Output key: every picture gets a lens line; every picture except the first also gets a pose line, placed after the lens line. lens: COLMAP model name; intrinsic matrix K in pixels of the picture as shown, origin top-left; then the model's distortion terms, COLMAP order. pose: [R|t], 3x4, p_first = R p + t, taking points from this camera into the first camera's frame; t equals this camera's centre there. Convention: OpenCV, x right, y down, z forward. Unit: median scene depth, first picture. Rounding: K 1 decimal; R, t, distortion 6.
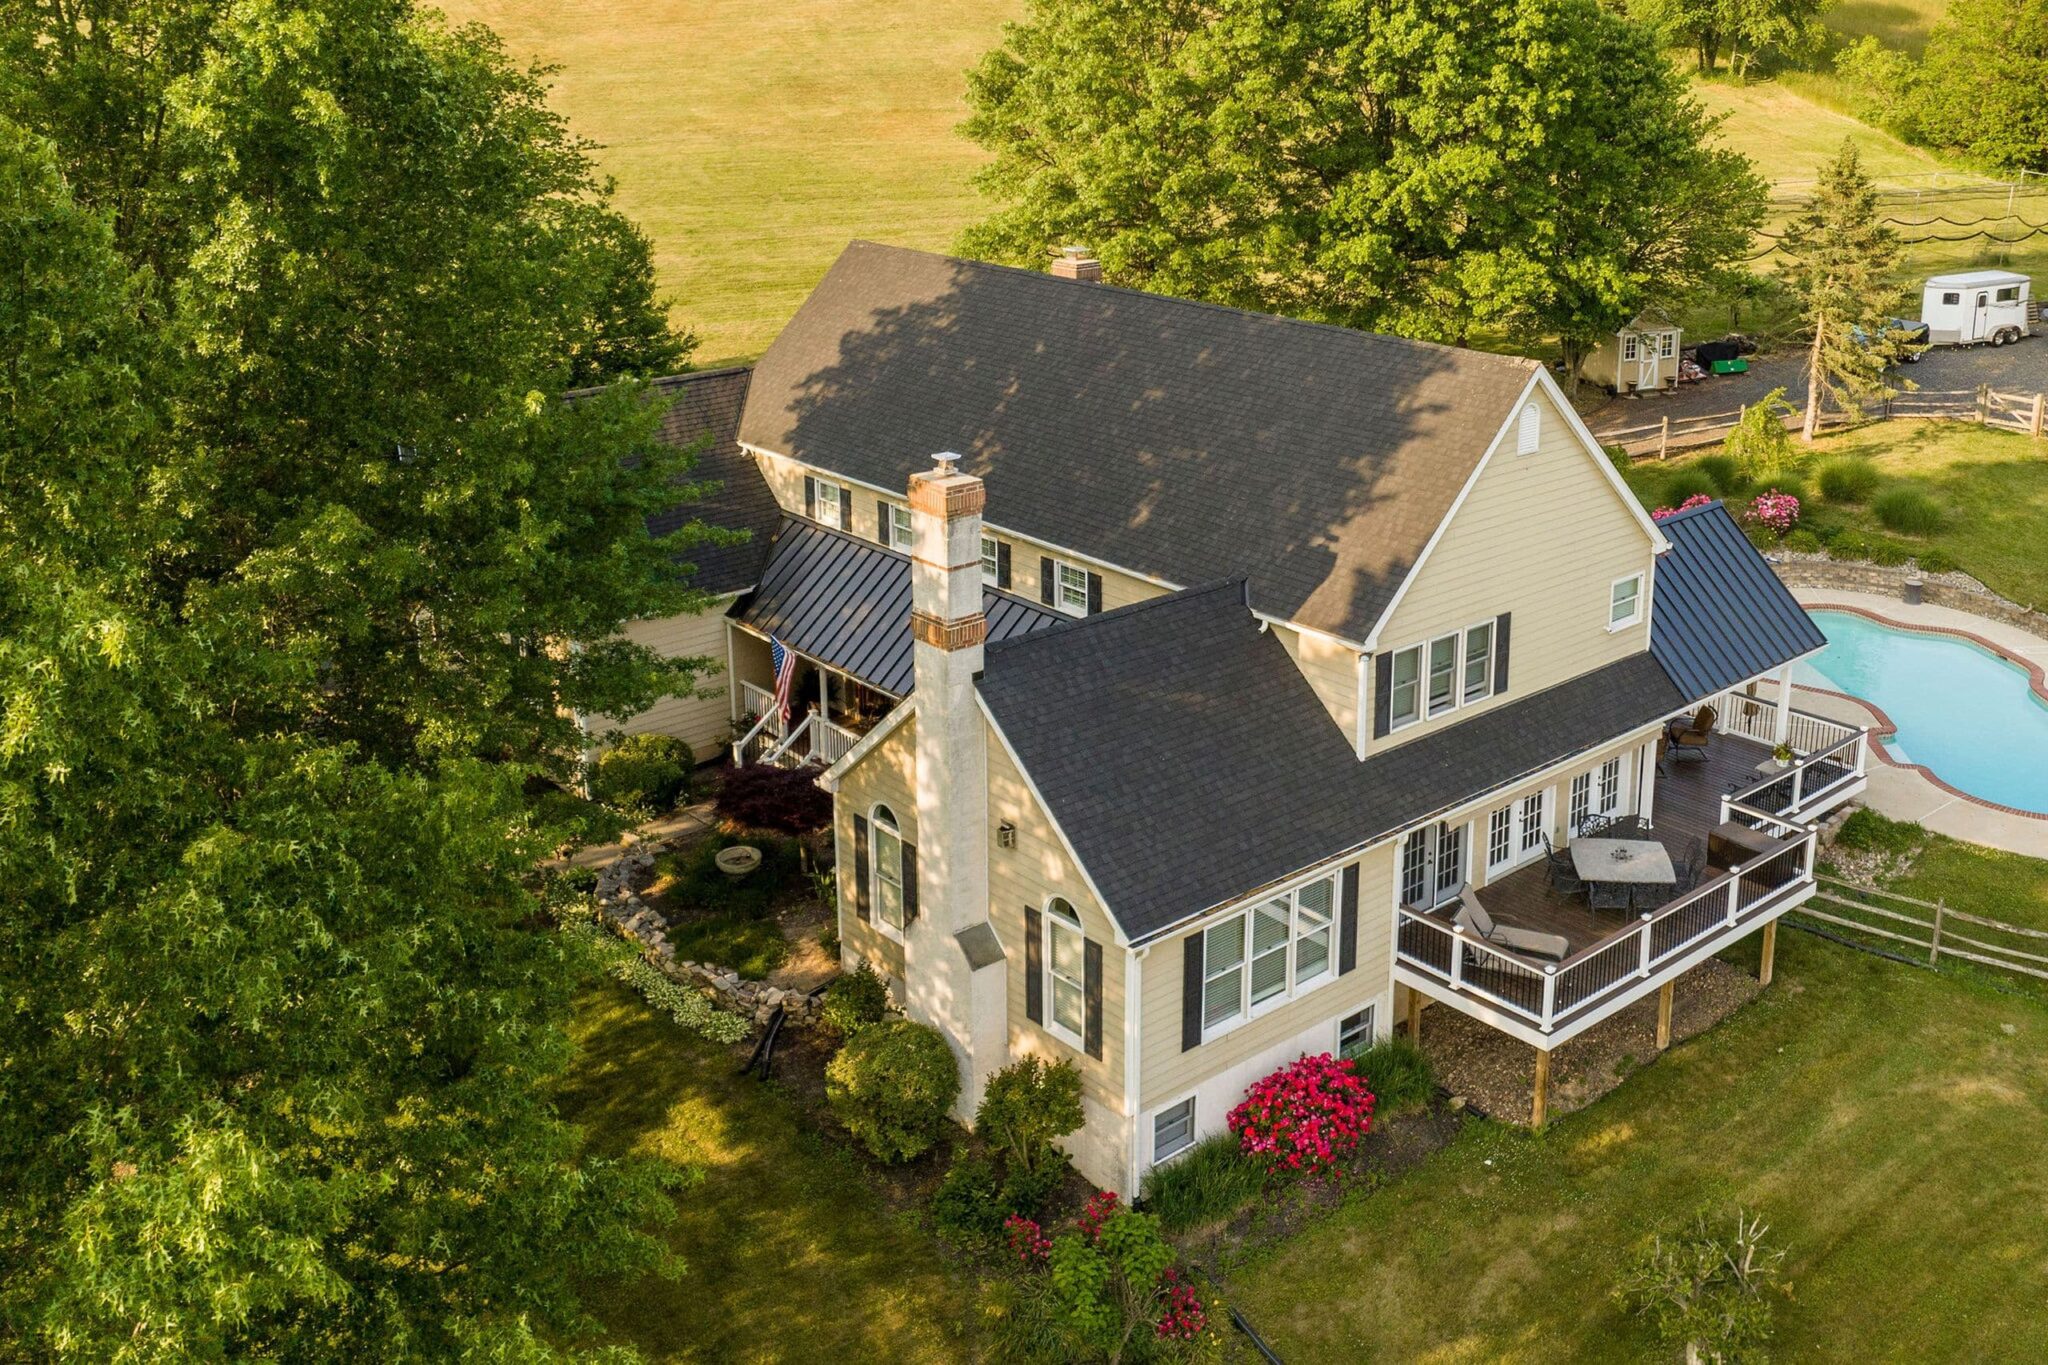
lens RADIAL K [[1959.6, 0, 1024.8], [0, 1959.6, 460.8], [0, 0, 1]] dist [-0.042528, 0.002959]
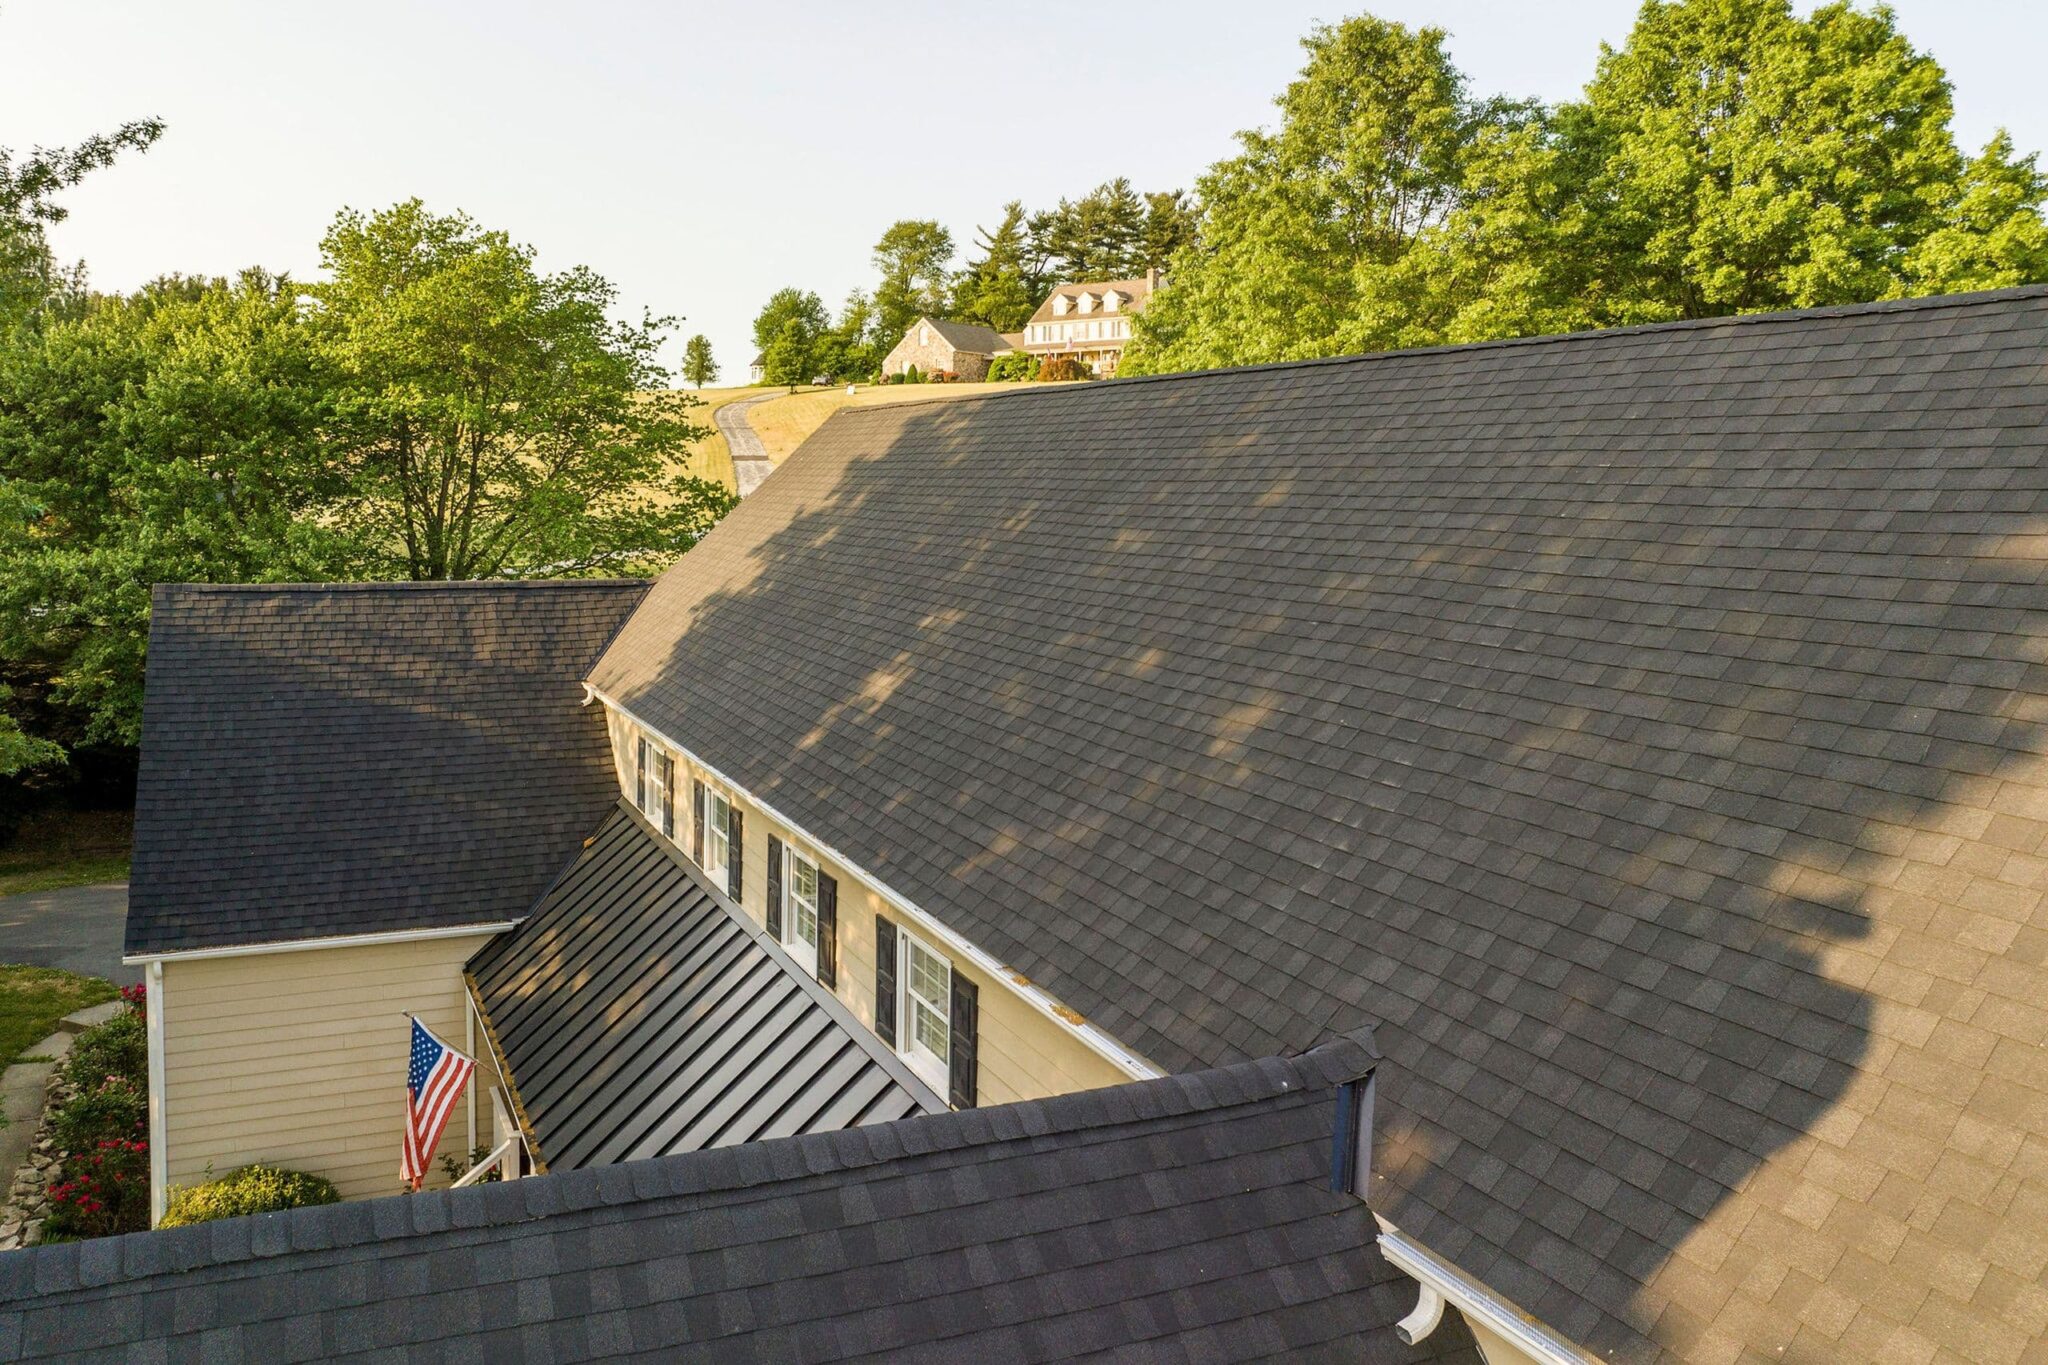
lens RADIAL K [[1479.2, 0, 815.5], [0, 1479.2, 537.2], [0, 0, 1]] dist [-0.030686, -0.000883]
pose [[0.940818, 0.031674, -0.337428, 0.109908], [-0.100076, 0.977191, -0.187305, 0.035147], [0.323799, 0.209988, 0.922529, 0.801697]]
